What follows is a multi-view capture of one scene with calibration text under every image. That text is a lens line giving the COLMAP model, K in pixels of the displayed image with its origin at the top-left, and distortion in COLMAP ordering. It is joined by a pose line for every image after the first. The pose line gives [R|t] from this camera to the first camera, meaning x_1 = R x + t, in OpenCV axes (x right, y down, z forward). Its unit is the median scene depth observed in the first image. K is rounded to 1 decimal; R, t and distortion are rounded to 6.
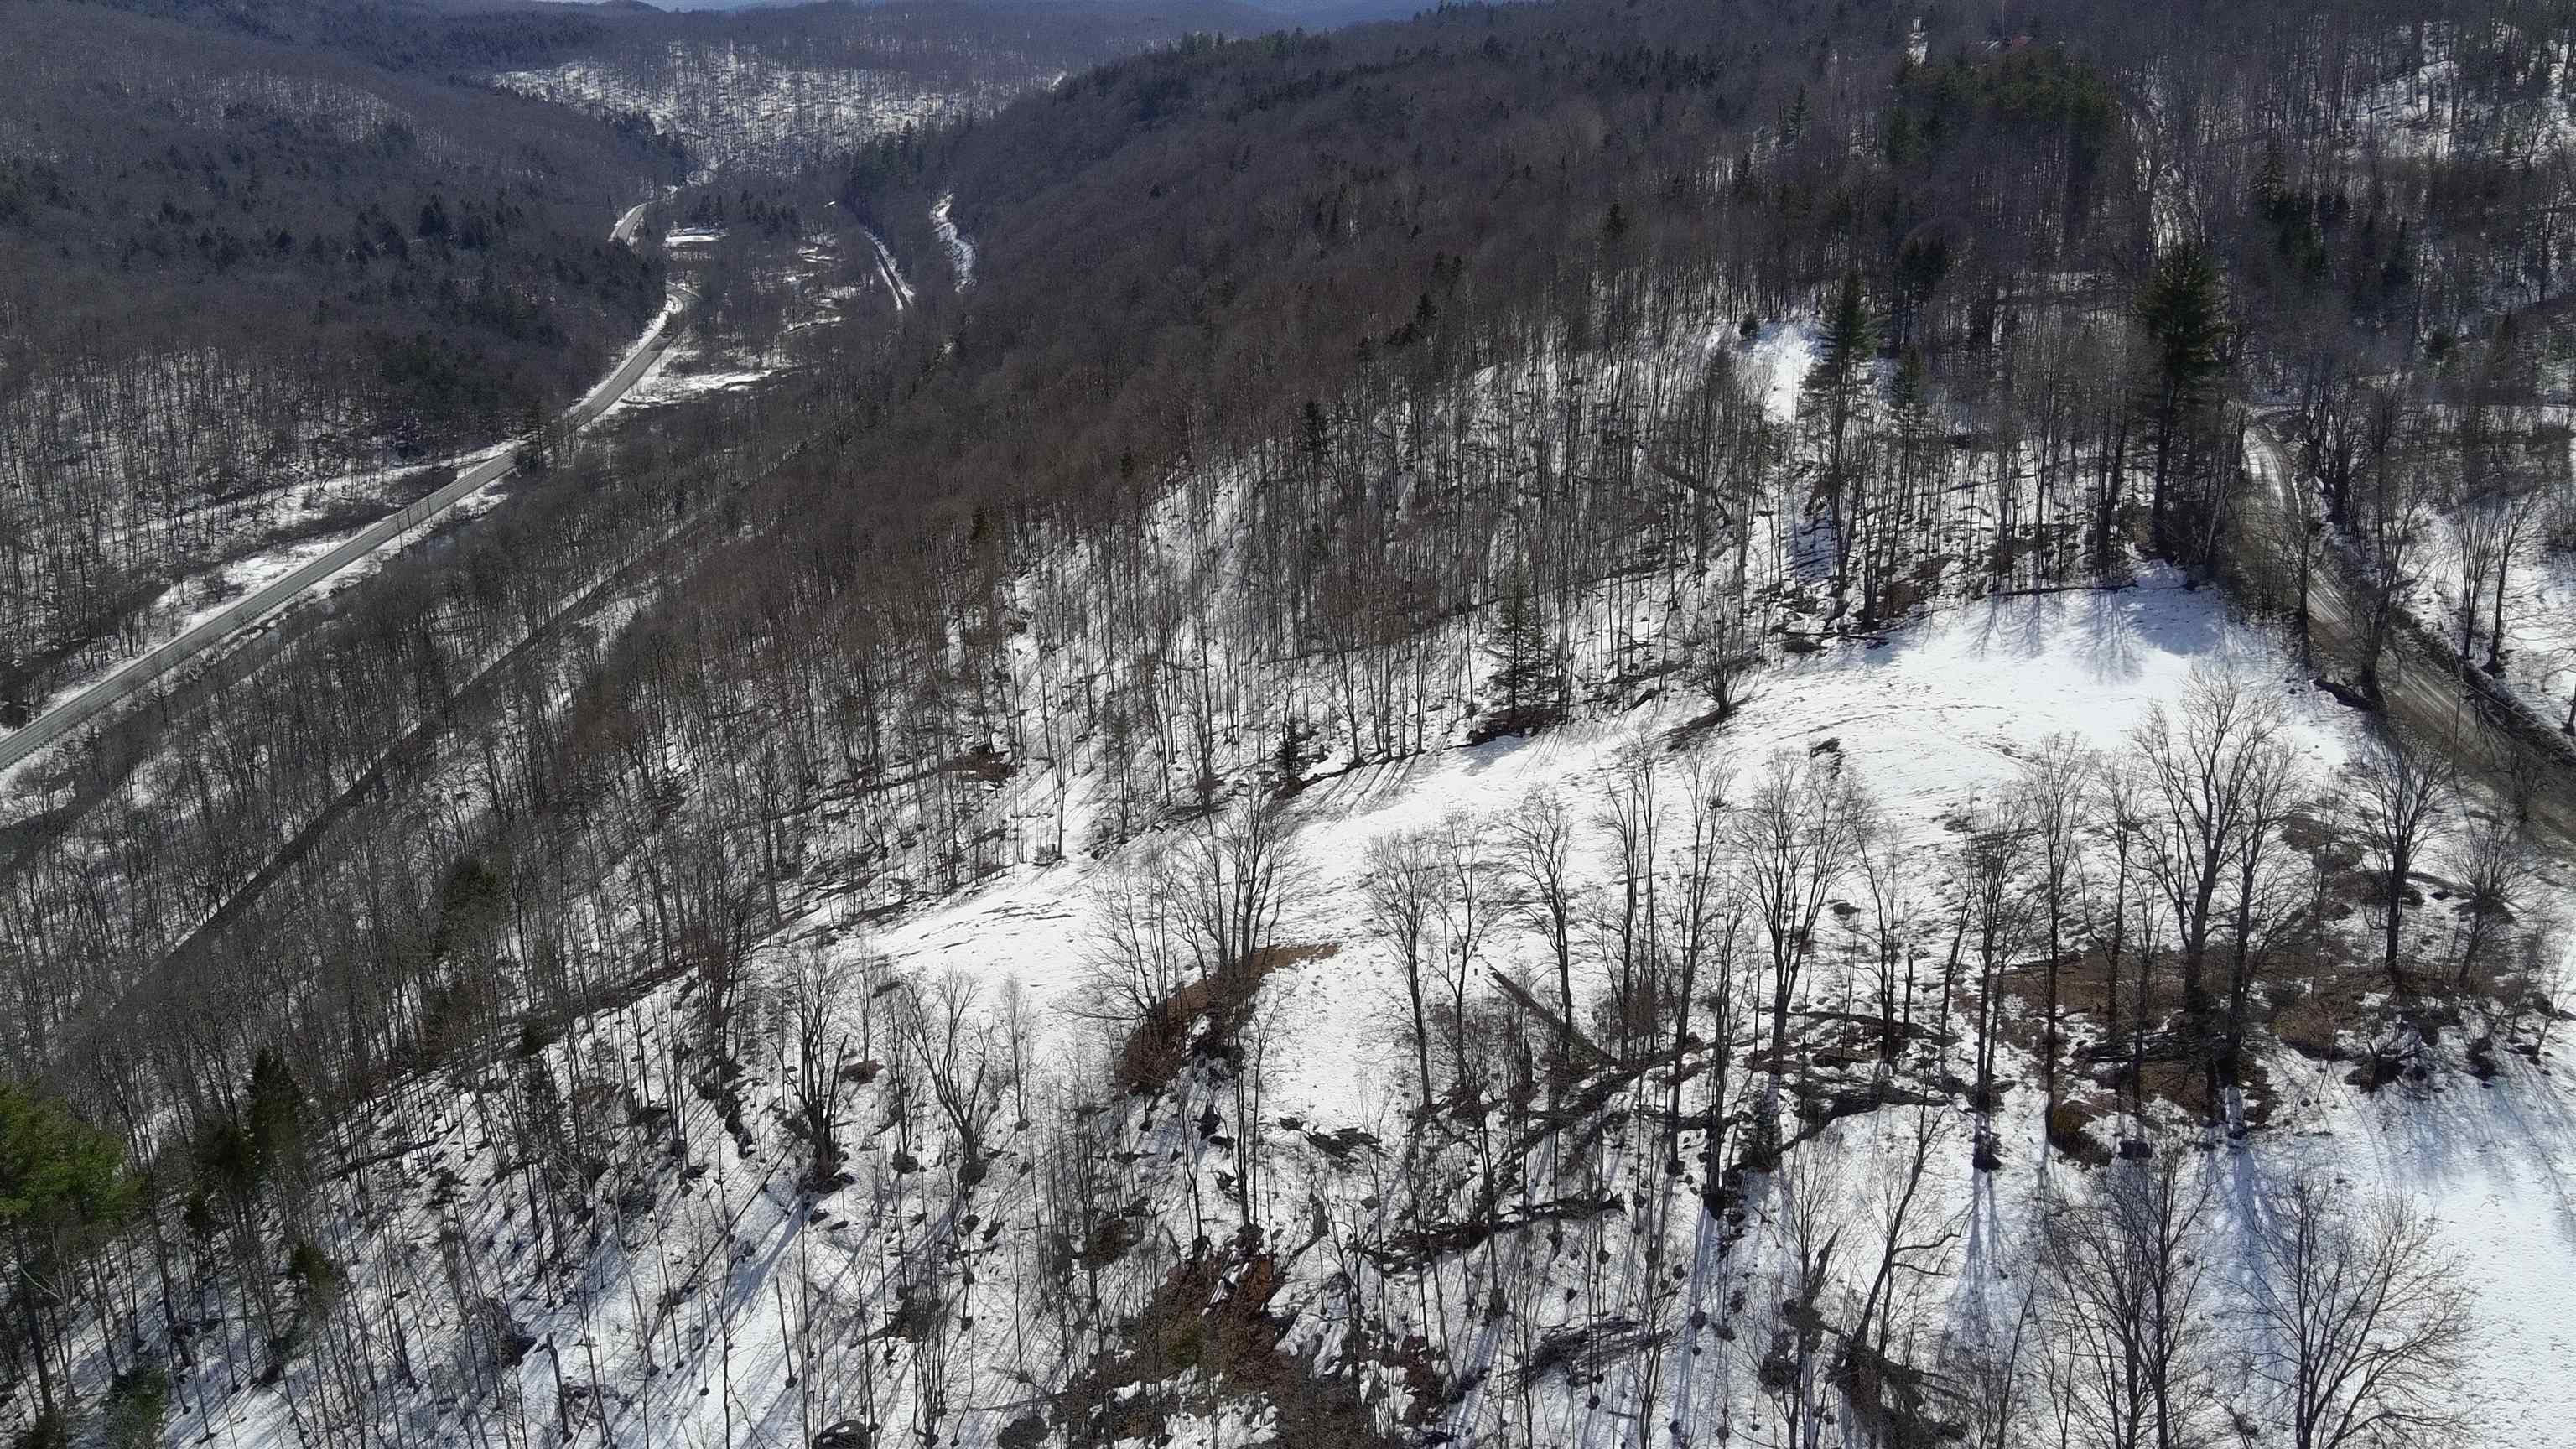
lens RADIAL K [[2130.0, 0, 1283.7], [0, 2130.0, 711.2], [0, 0, 1]] dist [0.129991, -0.219736]
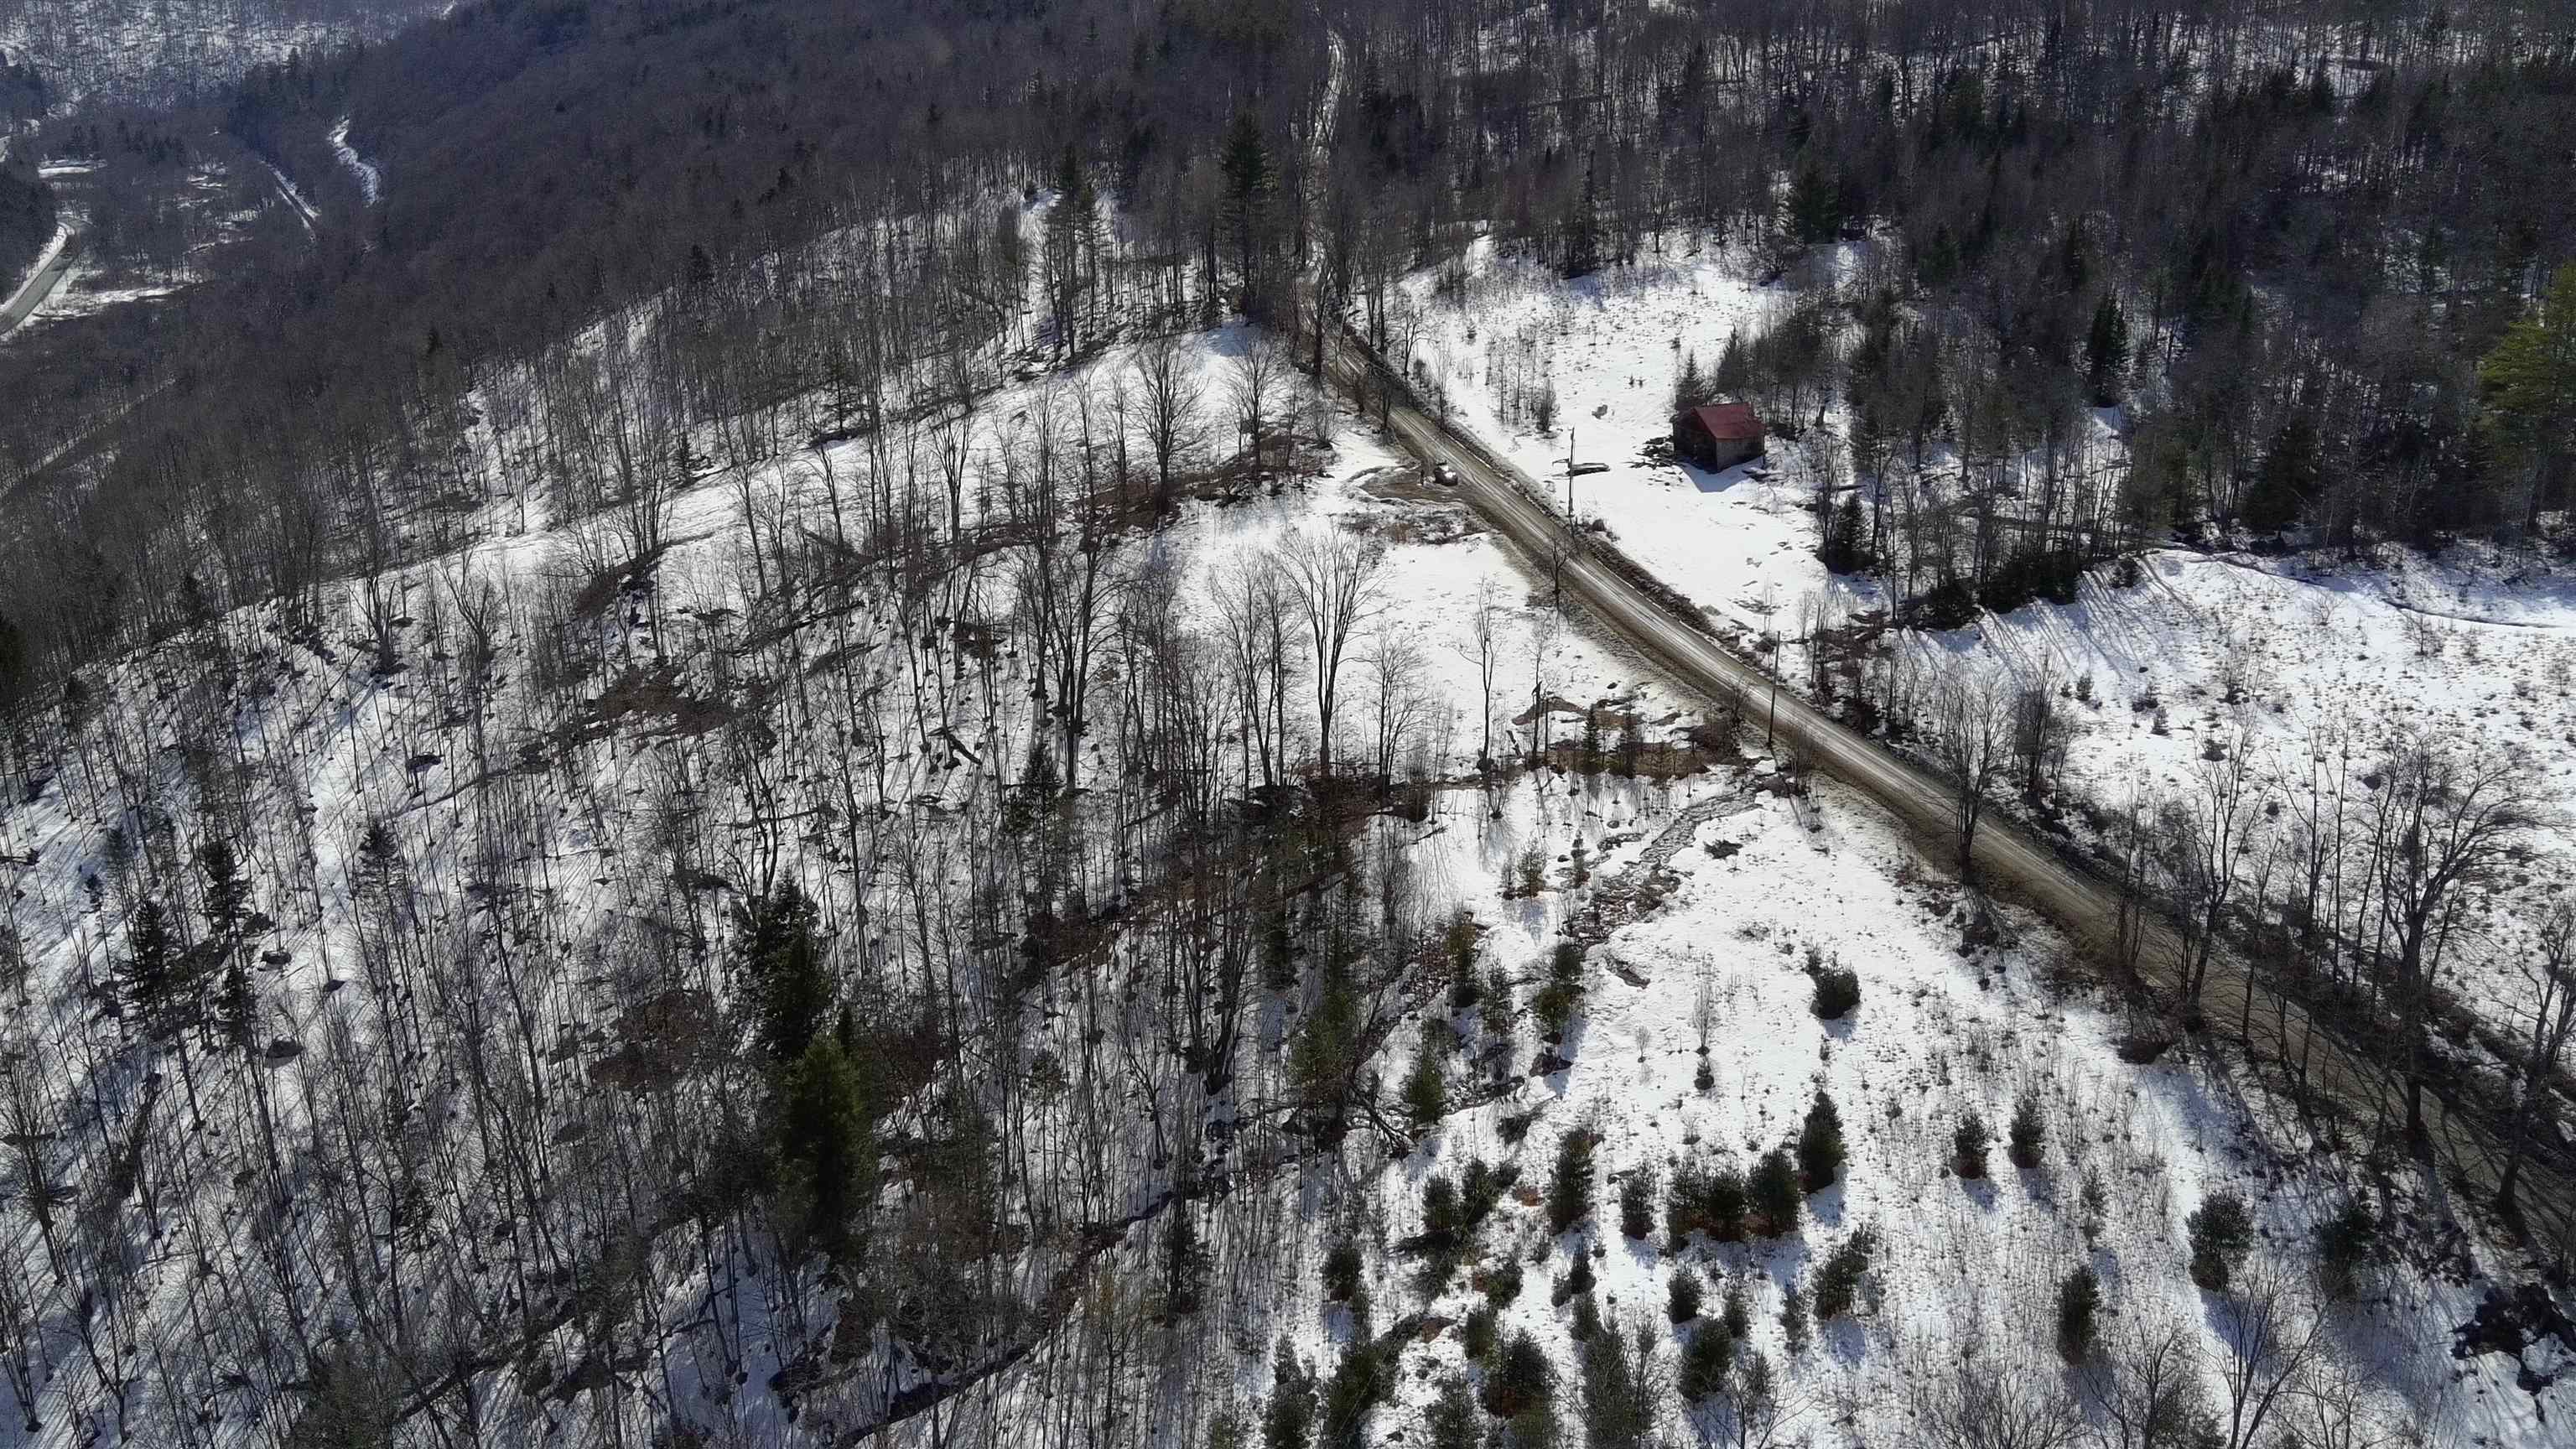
lens RADIAL K [[2130.0, 0, 1283.7], [0, 2130.0, 711.2], [0, 0, 1]] dist [0.129991, -0.219736]
pose [[0.968177, -0.069037, 0.240556, 0.020562], [0.063062, 0.997482, 0.032460, 0.104536], [-0.242191, -0.016257, 0.970092, -0.330508]]
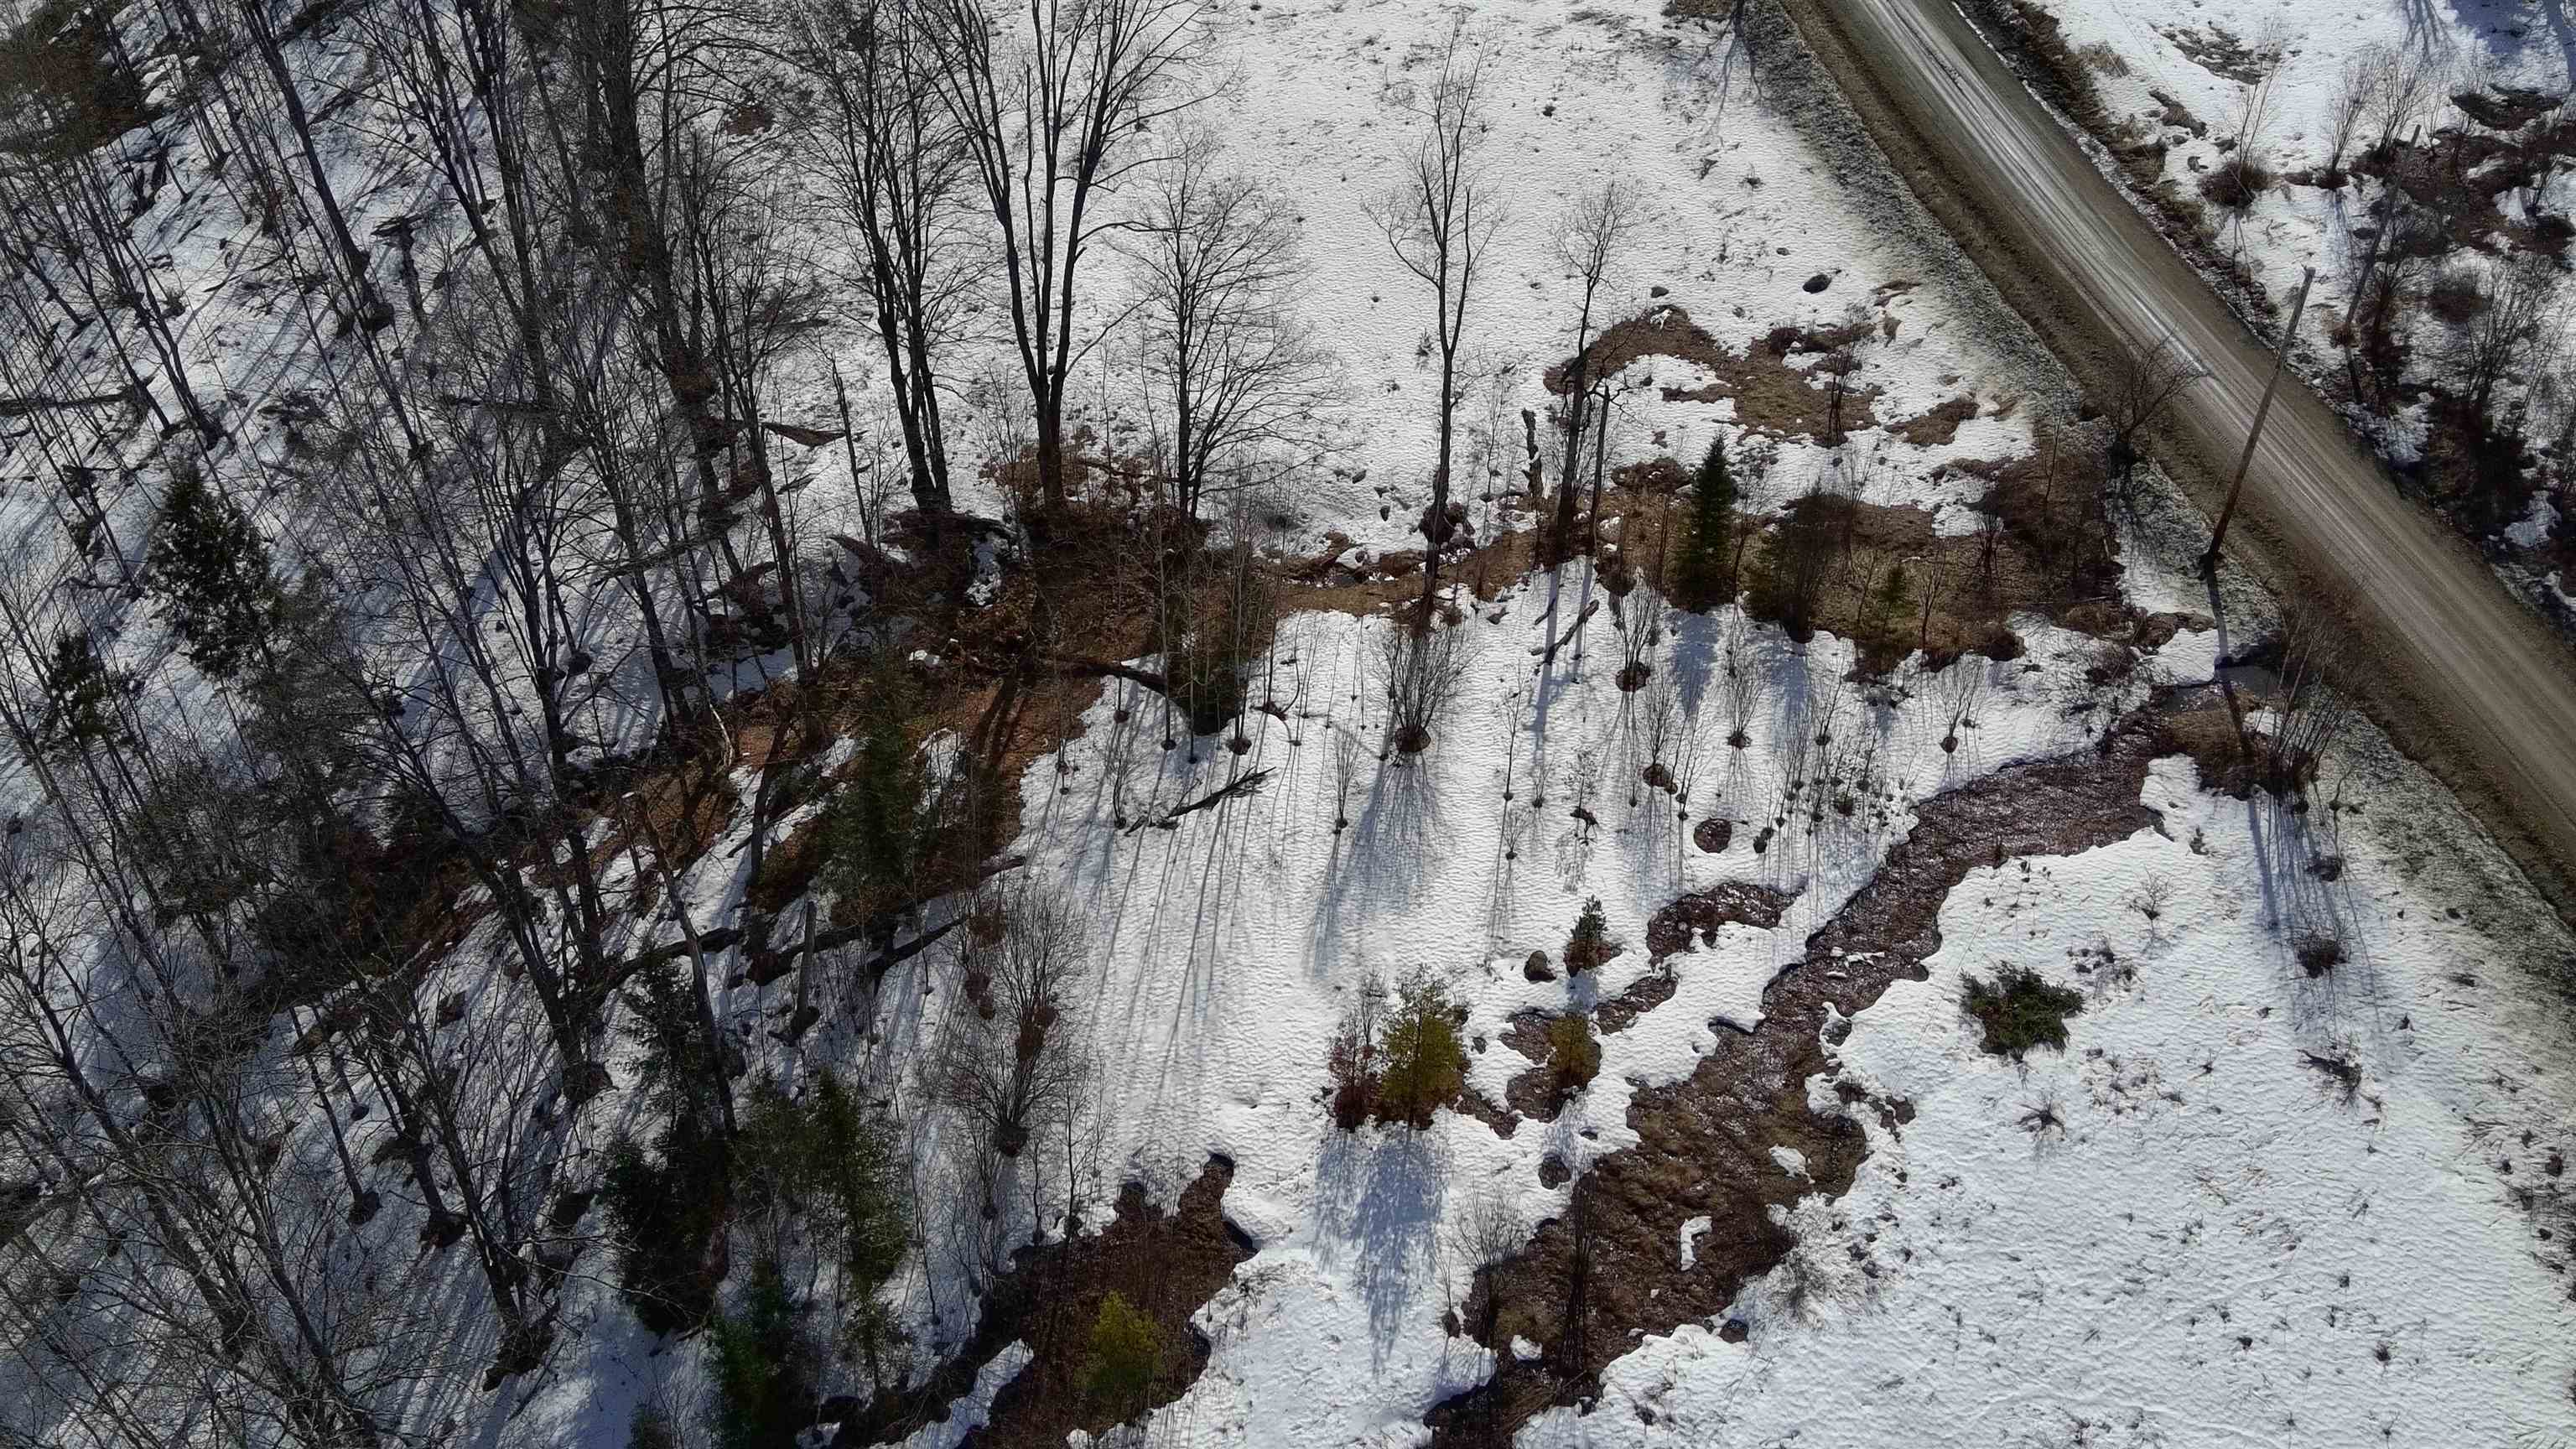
lens RADIAL K [[2130.0, 0, 1283.7], [0, 2130.0, 711.2], [0, 0, 1]] dist [0.129991, -0.219736]
pose [[0.993252, -0.066073, 0.095313, 0.156182], [0.024042, 0.921296, 0.388119, 0.074030], [-0.113456, -0.383208, 0.916668, -0.032410]]
